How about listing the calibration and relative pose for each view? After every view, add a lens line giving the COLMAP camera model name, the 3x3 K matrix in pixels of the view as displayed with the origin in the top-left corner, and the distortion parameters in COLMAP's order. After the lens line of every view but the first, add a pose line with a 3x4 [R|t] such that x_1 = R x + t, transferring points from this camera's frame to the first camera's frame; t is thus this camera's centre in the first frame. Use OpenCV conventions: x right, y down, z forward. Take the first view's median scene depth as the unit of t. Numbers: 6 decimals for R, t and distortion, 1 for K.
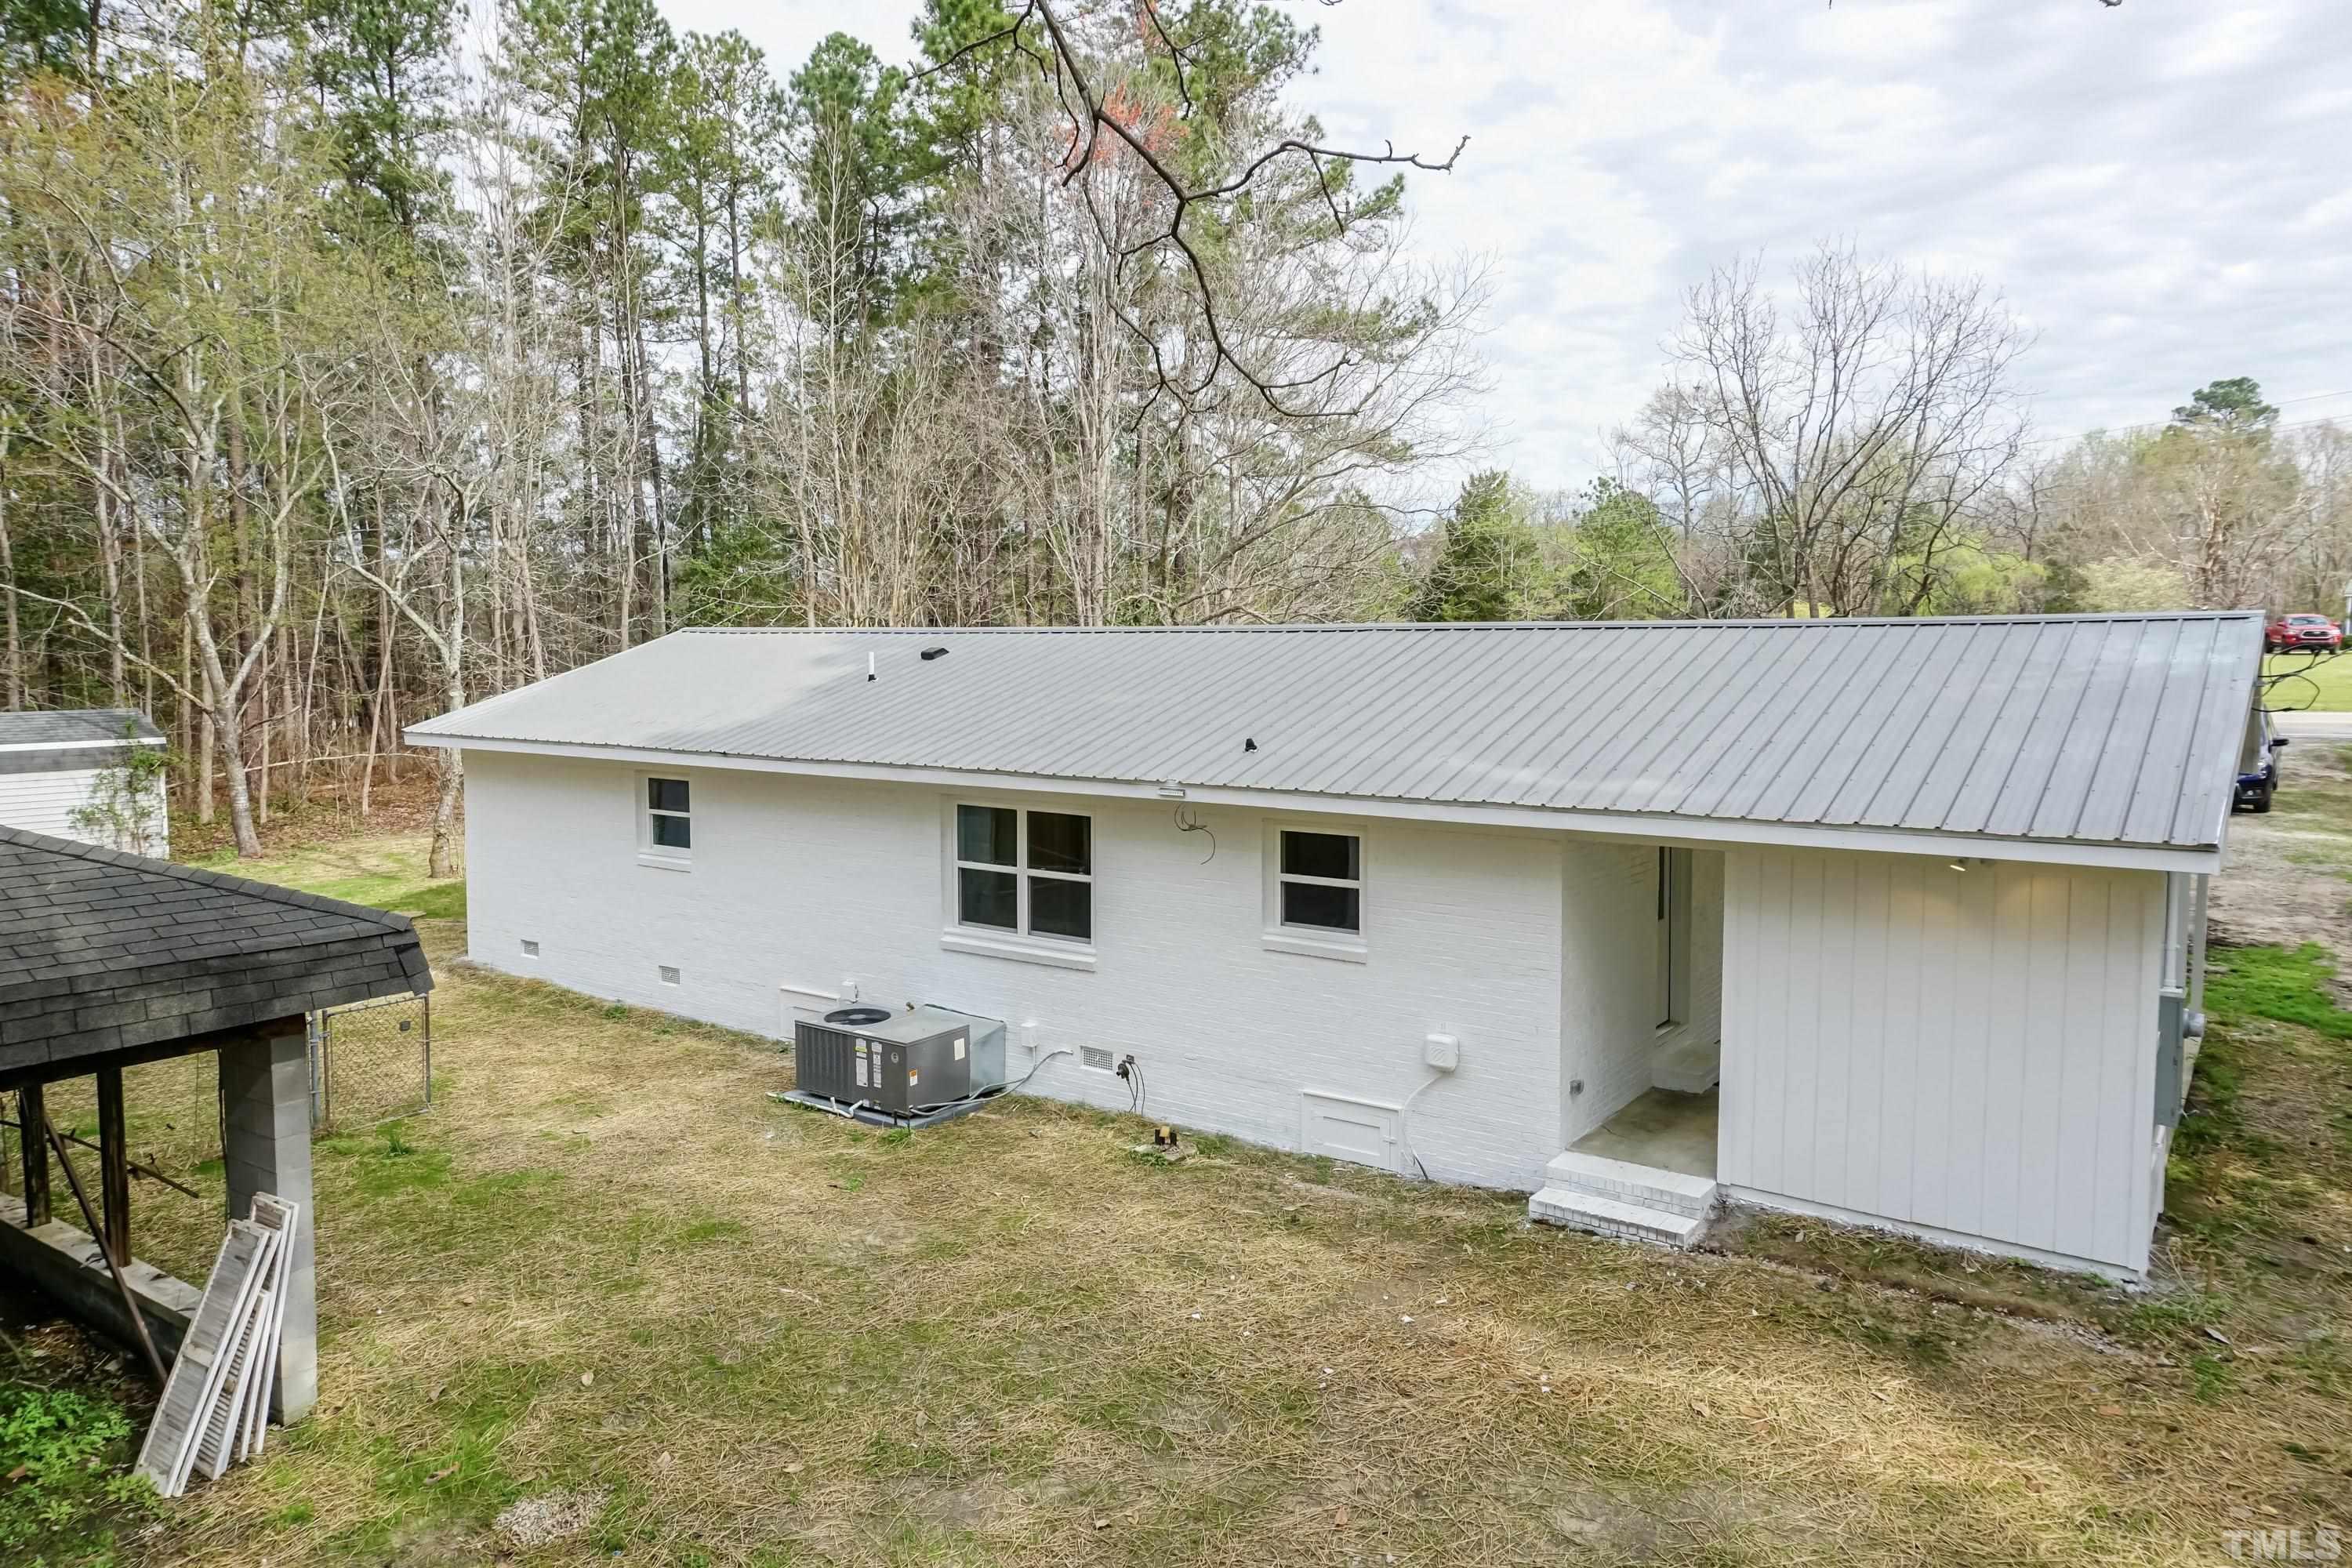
lens RADIAL K [[1582.4, 0, 1008.1], [0, 1582.4, 769.6], [0, 0, 1]] dist [0.067708, -0.003919]
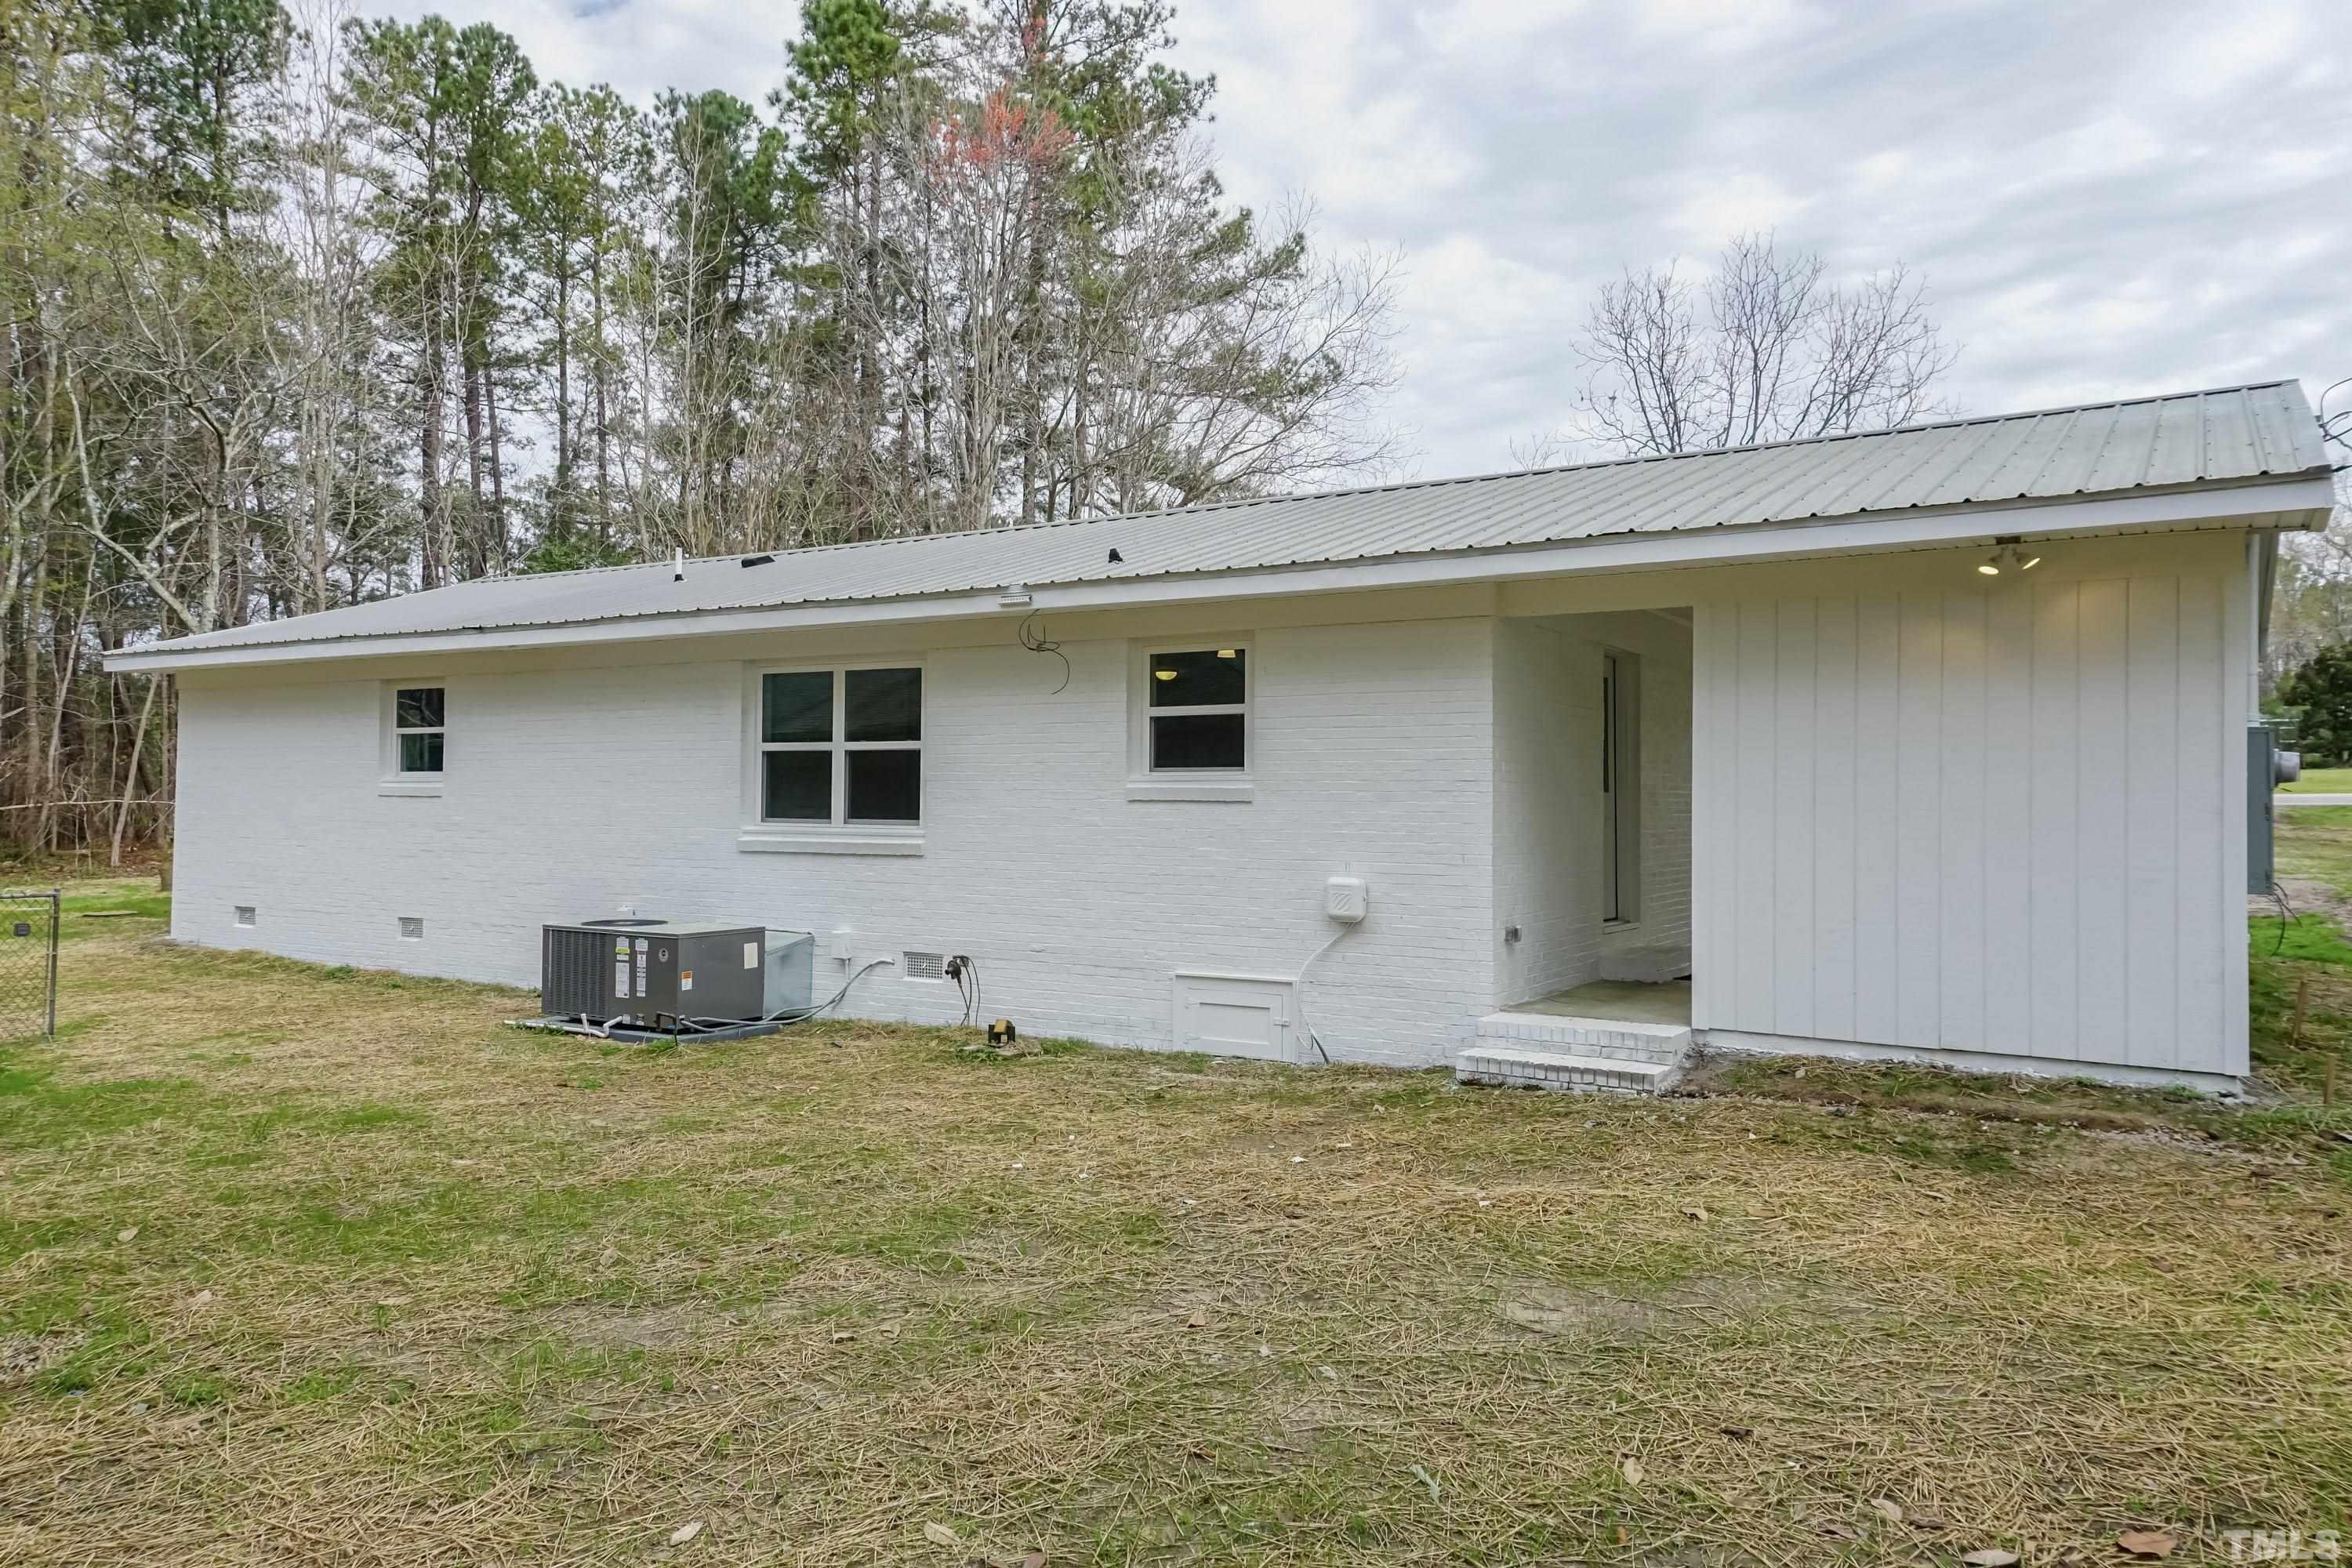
lens RADIAL K [[1660.1, 0, 1019.5], [0, 1660.1, 788.0], [0, 0, 1]] dist [0.067088, 0.000591]
pose [[0.997404, 0.018797, 0.069513, 0.044881], [-0.011994, 0.995210, -0.097021, 0.175591], [-0.071004, 0.095935, 0.992852, 0.160043]]
